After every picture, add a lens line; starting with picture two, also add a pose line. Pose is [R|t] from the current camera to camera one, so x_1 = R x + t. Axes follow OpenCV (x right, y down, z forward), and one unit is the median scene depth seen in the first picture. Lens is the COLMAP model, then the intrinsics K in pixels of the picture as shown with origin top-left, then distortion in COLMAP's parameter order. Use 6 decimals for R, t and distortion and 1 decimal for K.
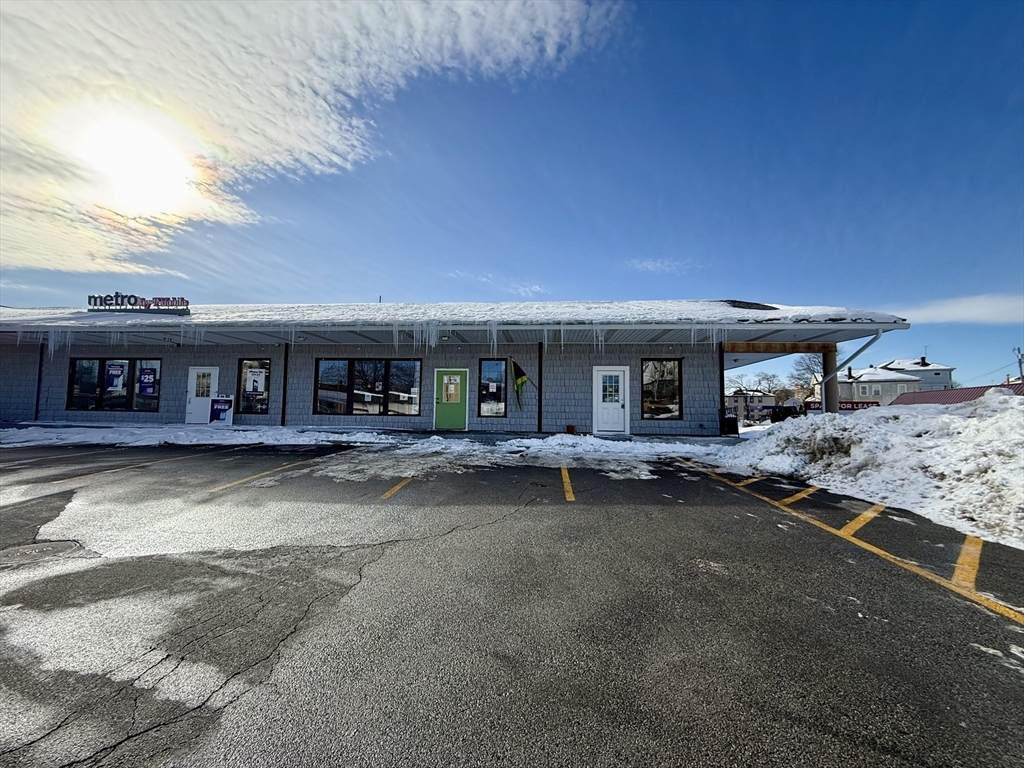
lens RADIAL K [[412.8, 0, 507.4], [0, 412.8, 383.0], [0, 0, 1]] dist [0.000869, -0.000045]
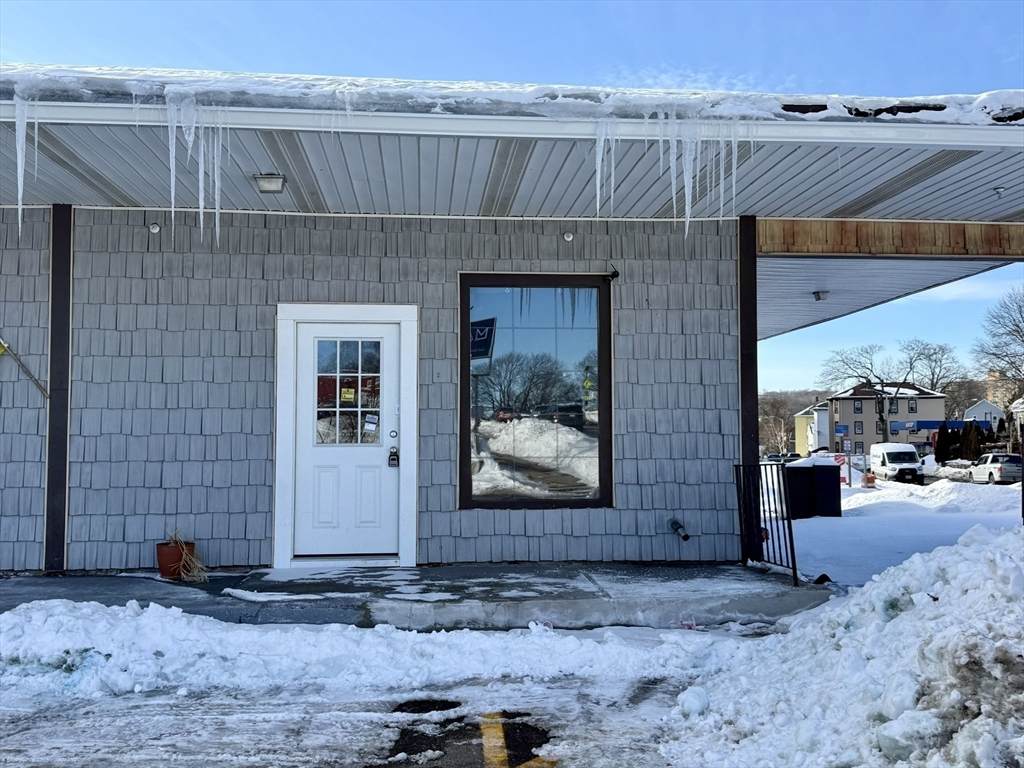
lens RADIAL K [[1028.1, 0, 503.8], [0, 1028.1, 389.5], [0, 0, 1]] dist [0.064471, 0.000000]
pose [[0.985043, -0.007082, 0.172161, 0.234708], [0.003500, 0.999771, 0.021104, -0.000777], [-0.172271, -0.020186, 0.984843, 0.344639]]
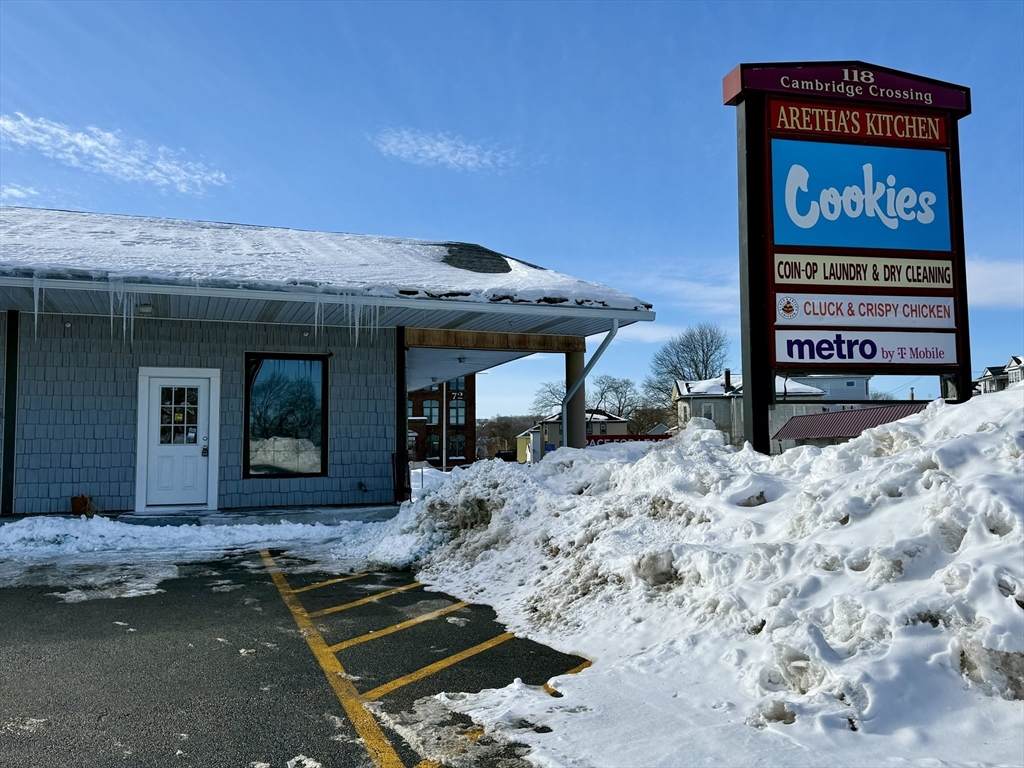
lens RADIAL K [[917.6, 0, 555.4], [0, 917.6, 383.4], [0, 0, 1]] dist [0.018308, -0.061353]
pose [[0.885579, 0.012284, 0.464327, 0.141808], [-0.007016, 0.999890, -0.013072, -0.012109], [-0.464437, 0.008319, 0.885567, -0.137399]]
